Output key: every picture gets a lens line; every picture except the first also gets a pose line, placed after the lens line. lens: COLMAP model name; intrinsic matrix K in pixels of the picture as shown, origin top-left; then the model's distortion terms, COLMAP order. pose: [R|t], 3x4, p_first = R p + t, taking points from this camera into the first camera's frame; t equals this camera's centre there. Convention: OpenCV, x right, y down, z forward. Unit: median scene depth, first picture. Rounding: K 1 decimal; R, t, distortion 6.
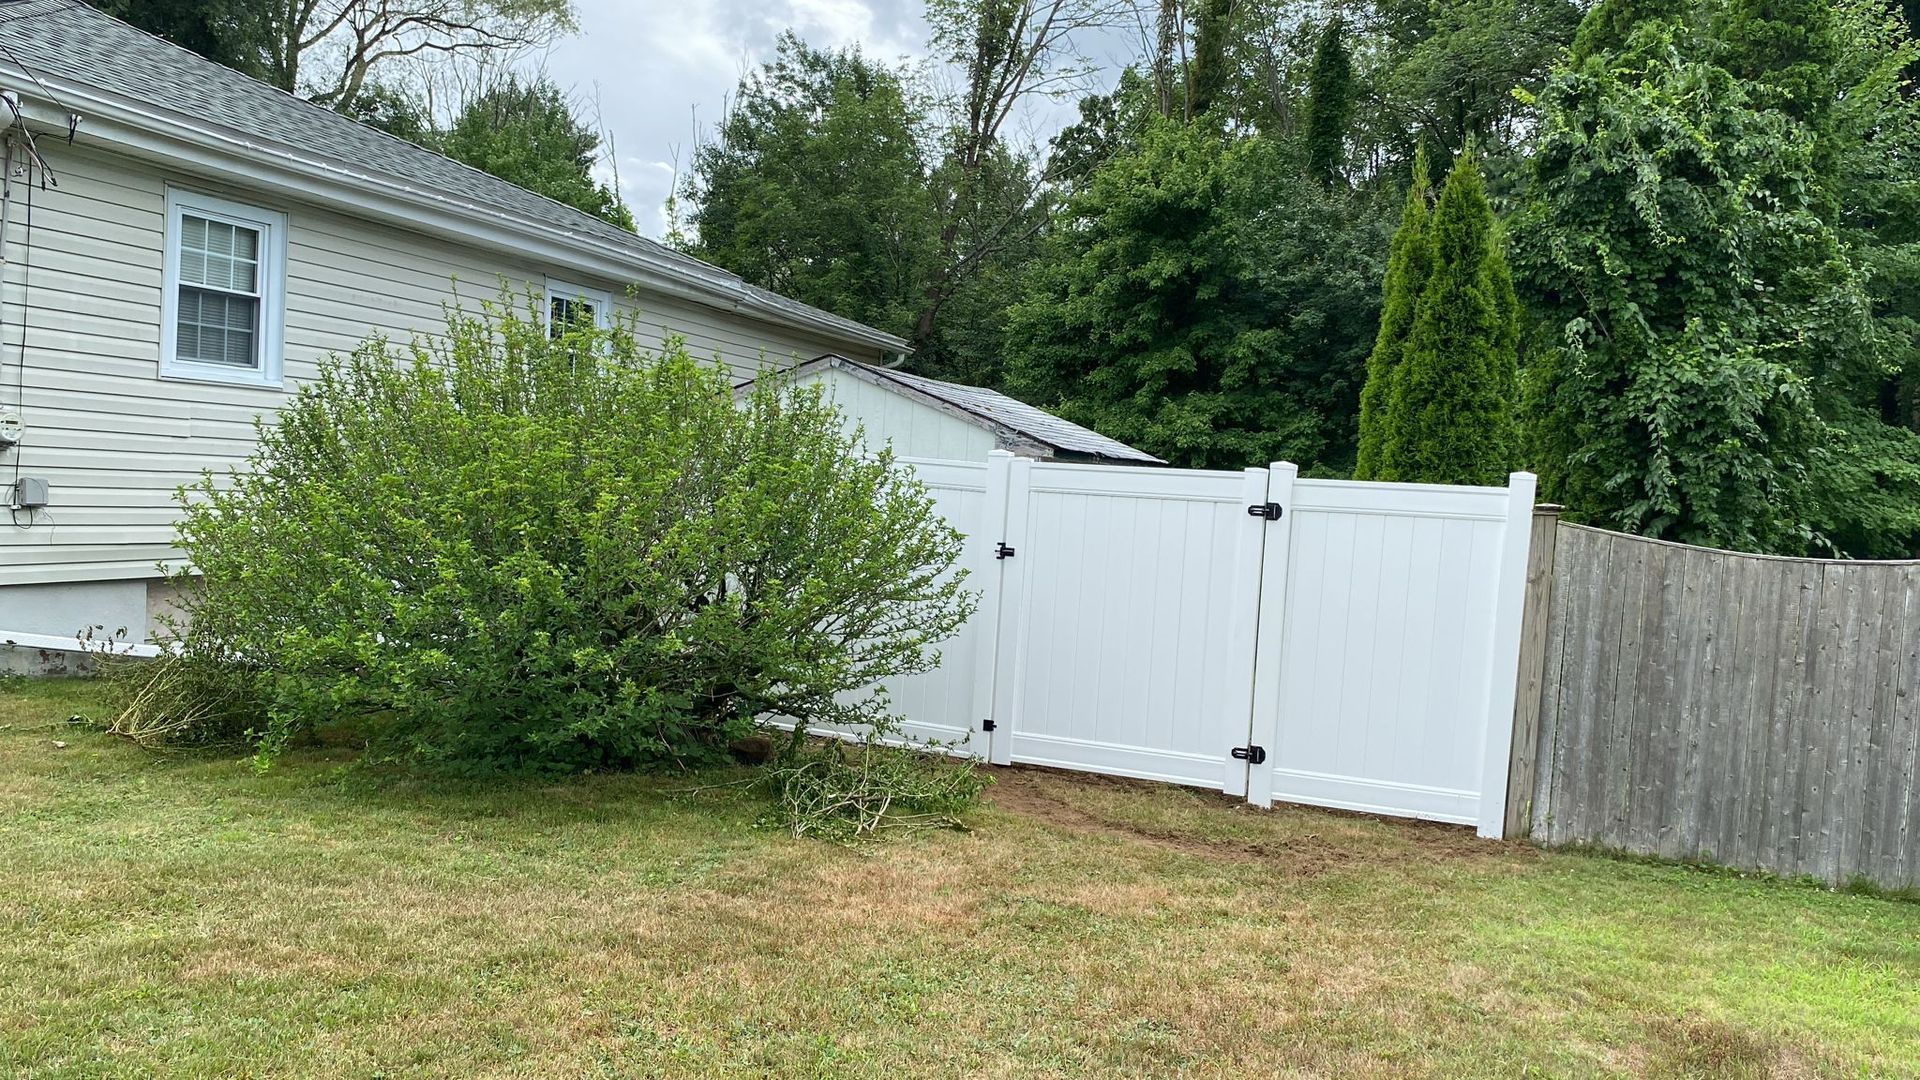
lens RADIAL K [[1414.0, 0, 960.0], [0, 1414.0, 540.0], [0, 0, 1]] dist [0.126221, -0.212555]
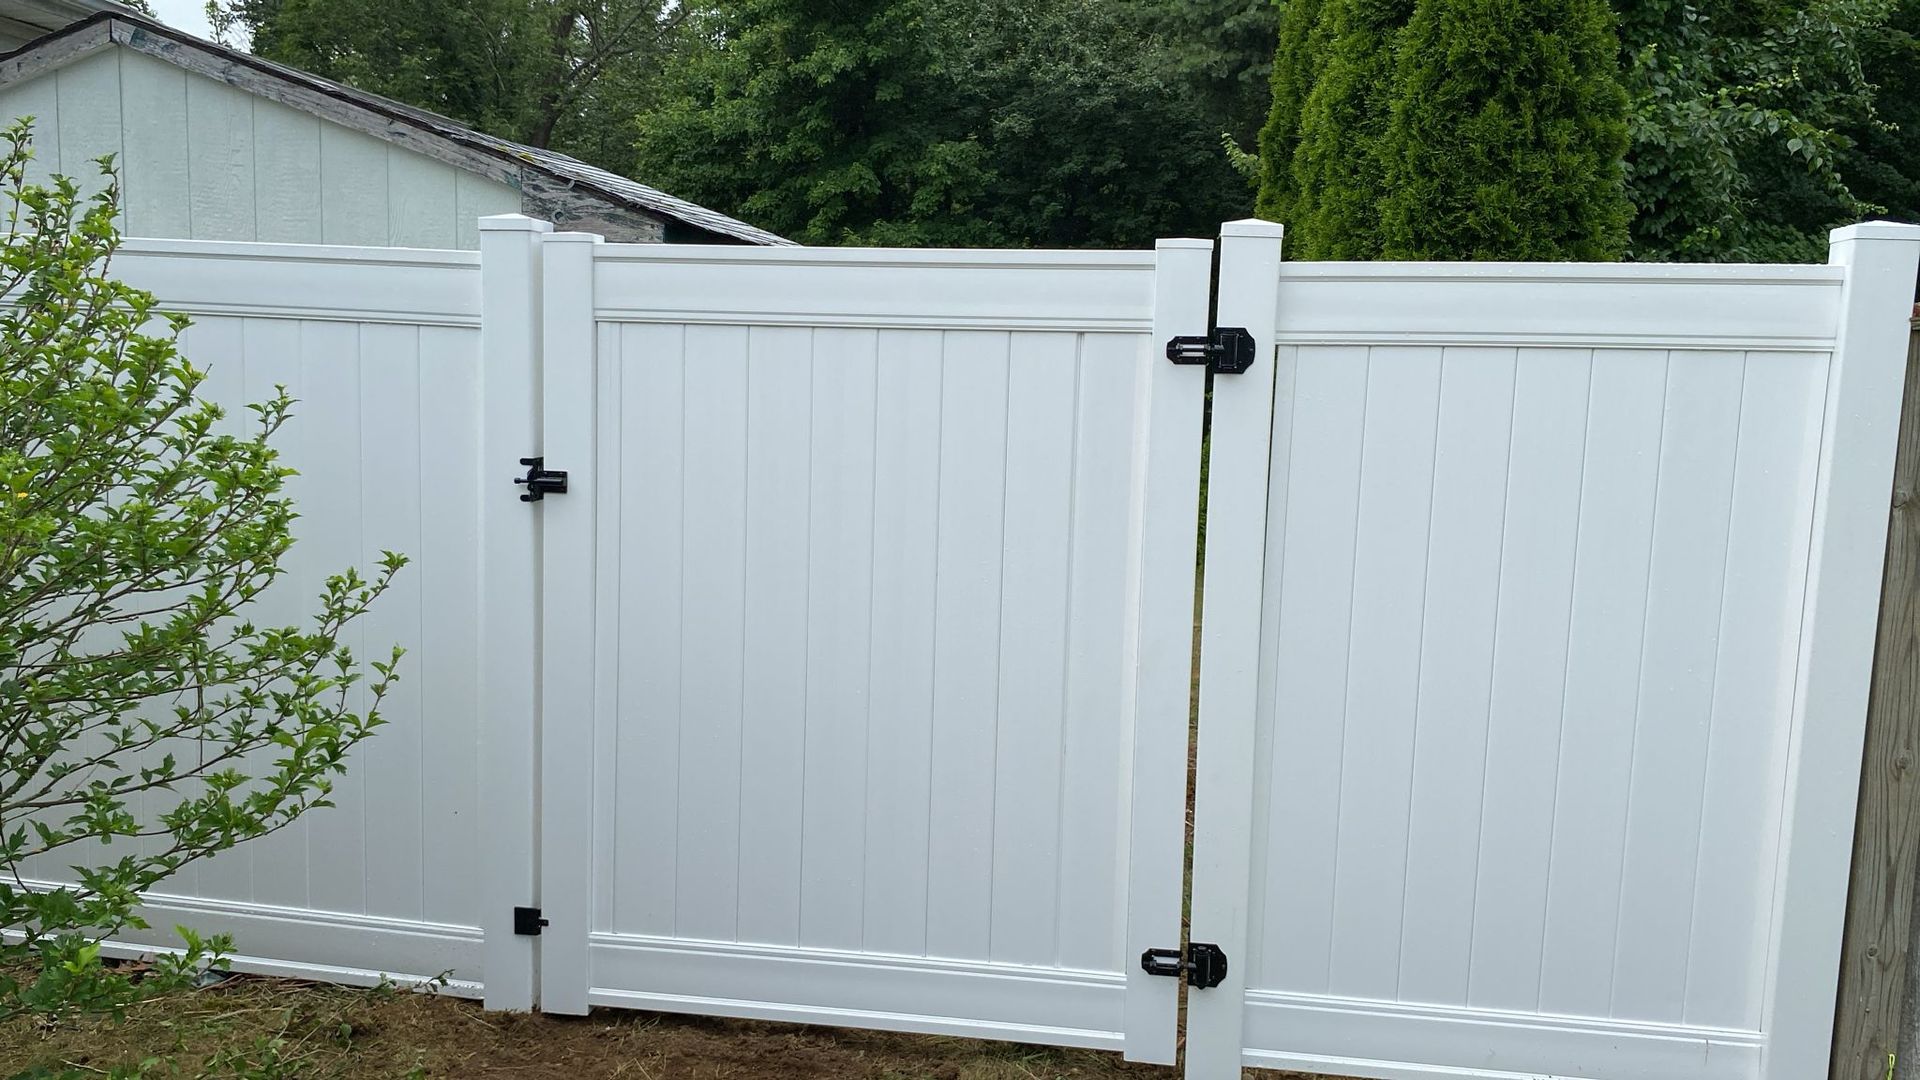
lens RADIAL K [[1414.0, 0, 960.0], [0, 1414.0, 540.0], [0, 0, 1]] dist [0.126221, -0.212555]
pose [[0.972778, -0.063494, 0.222869, 0.018003], [0.041804, 0.994035, 0.100728, -0.003367], [-0.227935, -0.088669, 0.969630, 0.195192]]
